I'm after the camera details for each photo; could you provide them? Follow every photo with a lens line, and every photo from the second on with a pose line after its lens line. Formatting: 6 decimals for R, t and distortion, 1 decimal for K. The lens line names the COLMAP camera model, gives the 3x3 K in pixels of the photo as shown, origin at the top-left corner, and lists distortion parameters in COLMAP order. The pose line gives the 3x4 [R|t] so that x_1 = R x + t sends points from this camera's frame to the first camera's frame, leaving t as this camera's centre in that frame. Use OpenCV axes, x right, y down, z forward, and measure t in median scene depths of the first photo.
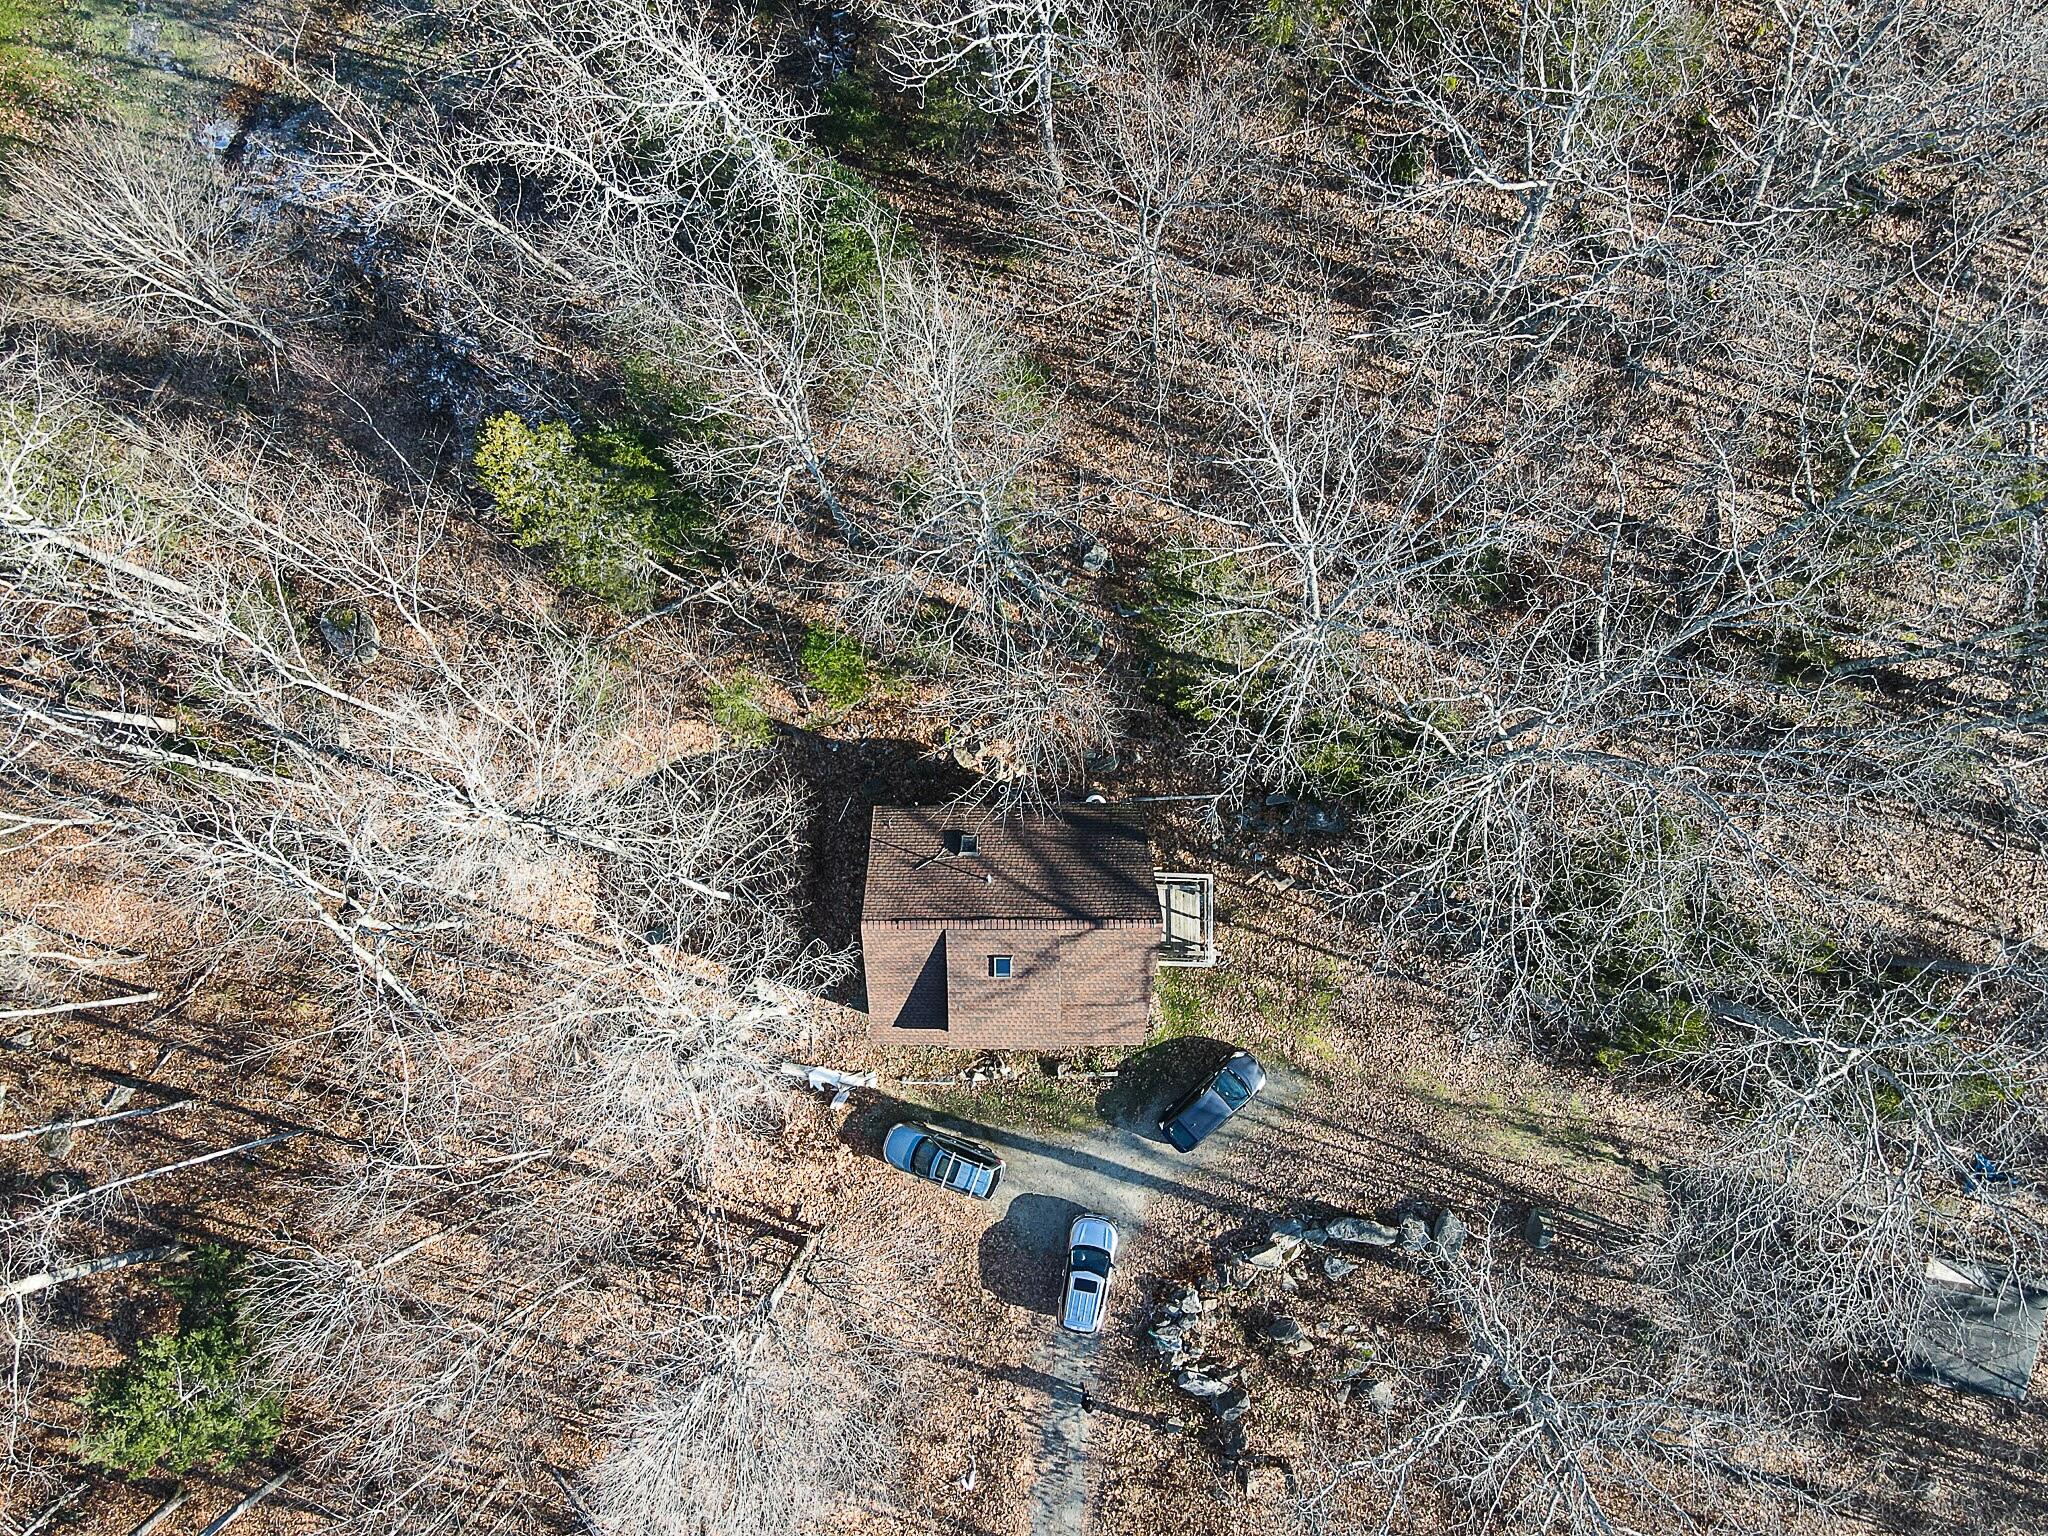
lens RADIAL K [[1485.2, 0, 1024.0], [0, 1485.2, 768.0], [0, 0, 1]] dist [0.003880, 0.007048]
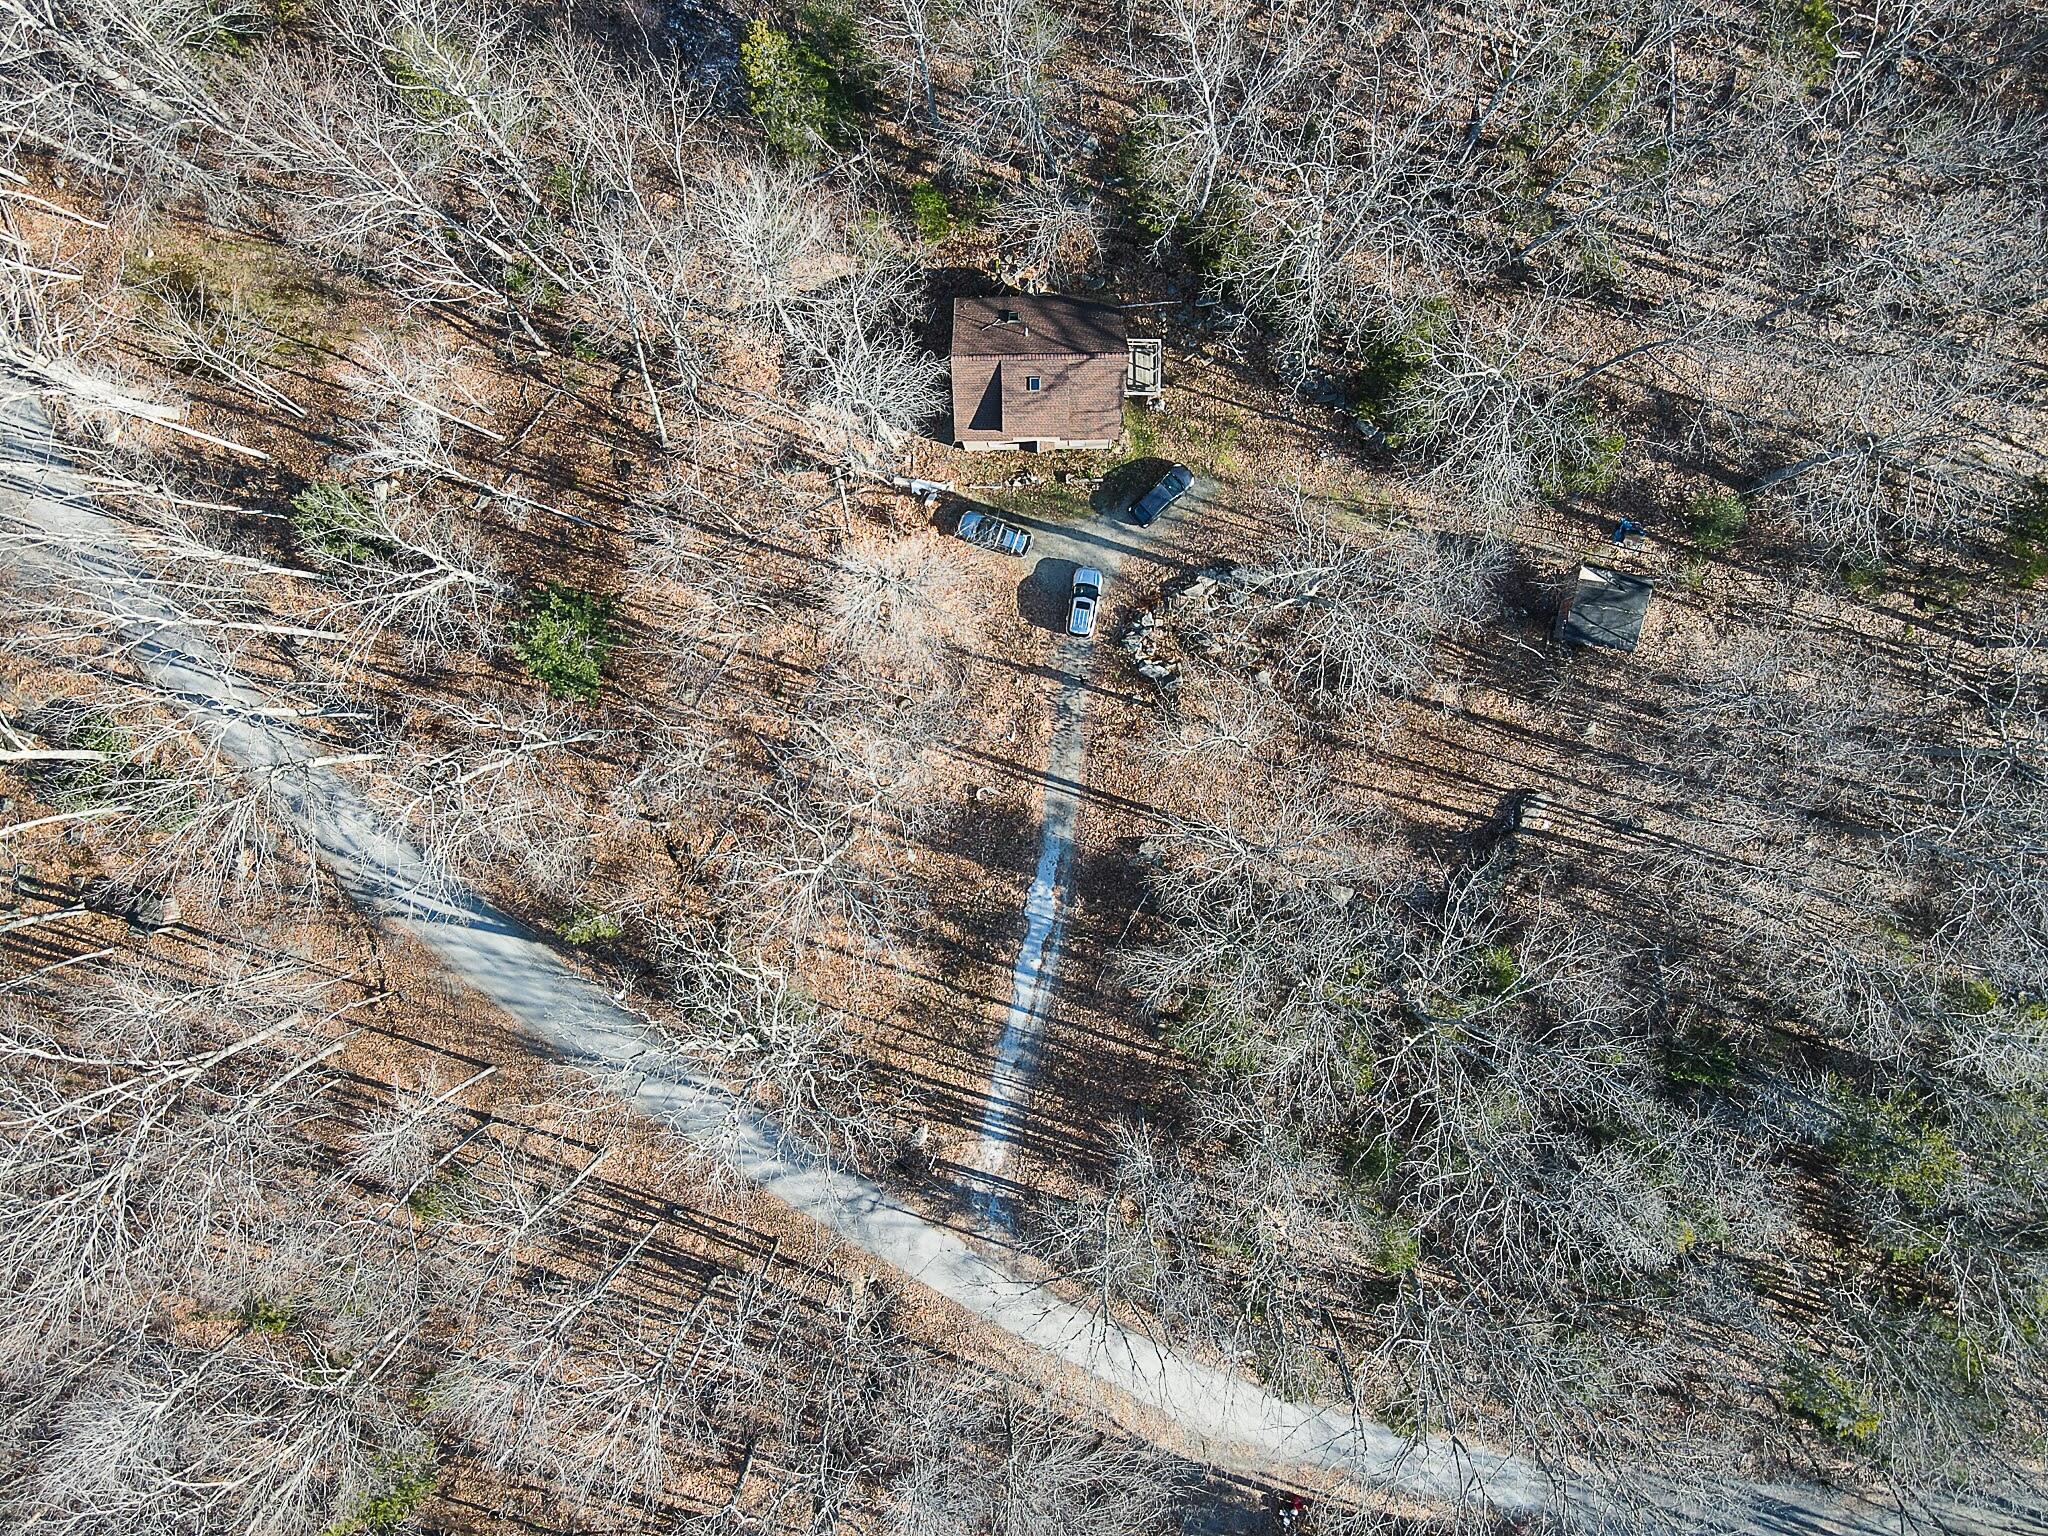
lens RADIAL K [[1466.1, 0, 1012.7], [0, 1466.1, 765.8], [0, 0, 1]] dist [-0.003801, 0.000927]
pose [[0.999988, -0.003504, 0.003337, -0.041755], [0.003167, 0.995359, 0.096182, 0.361542], [-0.003658, -0.096171, 0.995358, -0.616566]]
